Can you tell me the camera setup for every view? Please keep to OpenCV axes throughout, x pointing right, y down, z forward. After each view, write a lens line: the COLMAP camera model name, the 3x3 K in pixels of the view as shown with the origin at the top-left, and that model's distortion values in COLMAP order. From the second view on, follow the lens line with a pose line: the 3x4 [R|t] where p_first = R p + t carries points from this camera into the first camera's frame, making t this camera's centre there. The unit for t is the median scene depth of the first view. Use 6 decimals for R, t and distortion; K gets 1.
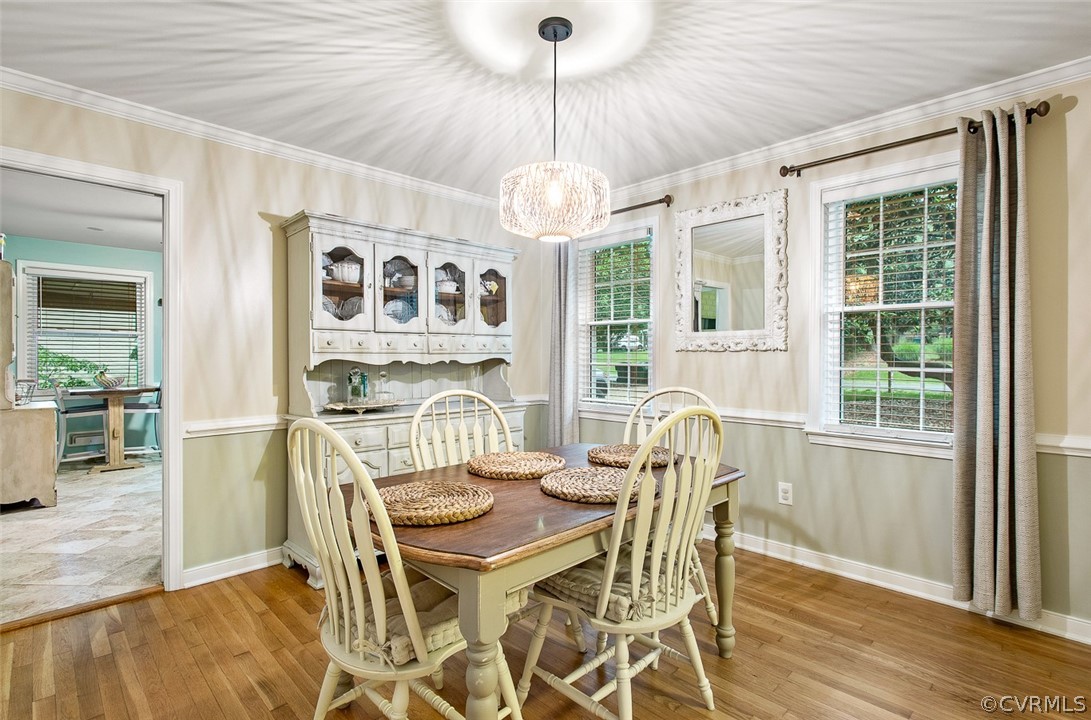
lens RADIAL K [[517.2, 0, 546.1], [0, 517.2, 358.6], [0, 0, 1]] dist [0.001484, 0.000668]
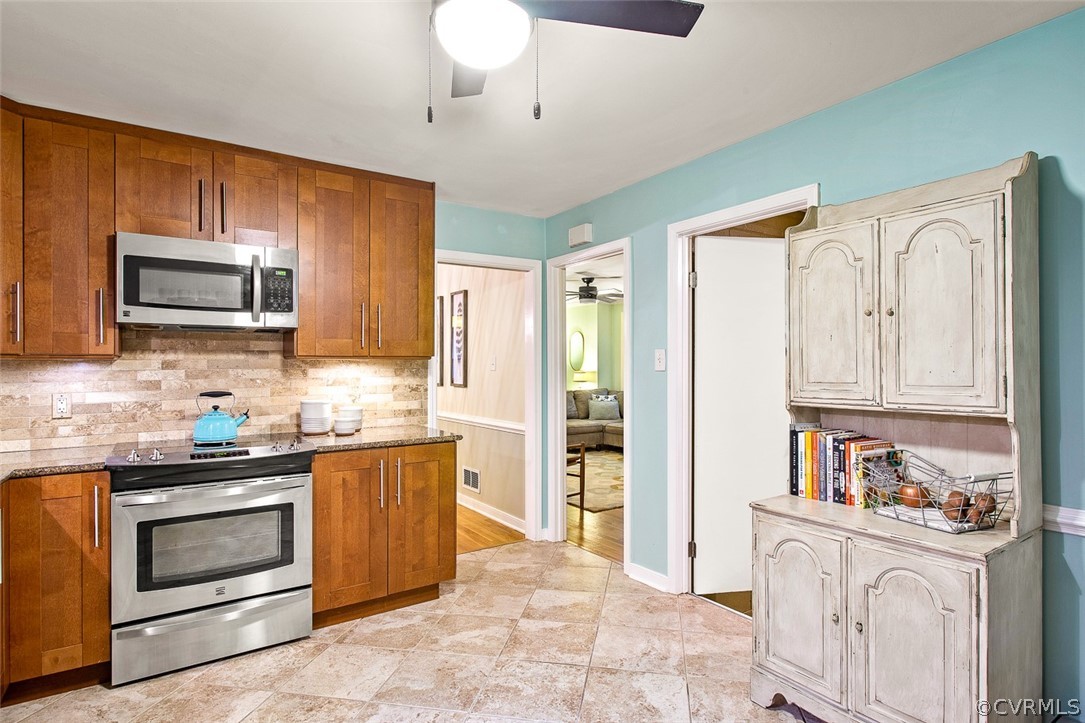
lens RADIAL K [[557.1, 0, 547.7], [0, 557.1, 364.4], [0, 0, 1]] dist [-0.006003, 0.000085]
pose [[-0.983698, -0.000201, 0.179827, -1.045523], [0.000660, 0.999989, 0.004726, -0.046745], [-0.179825, 0.004767, -0.983687, 1.909601]]
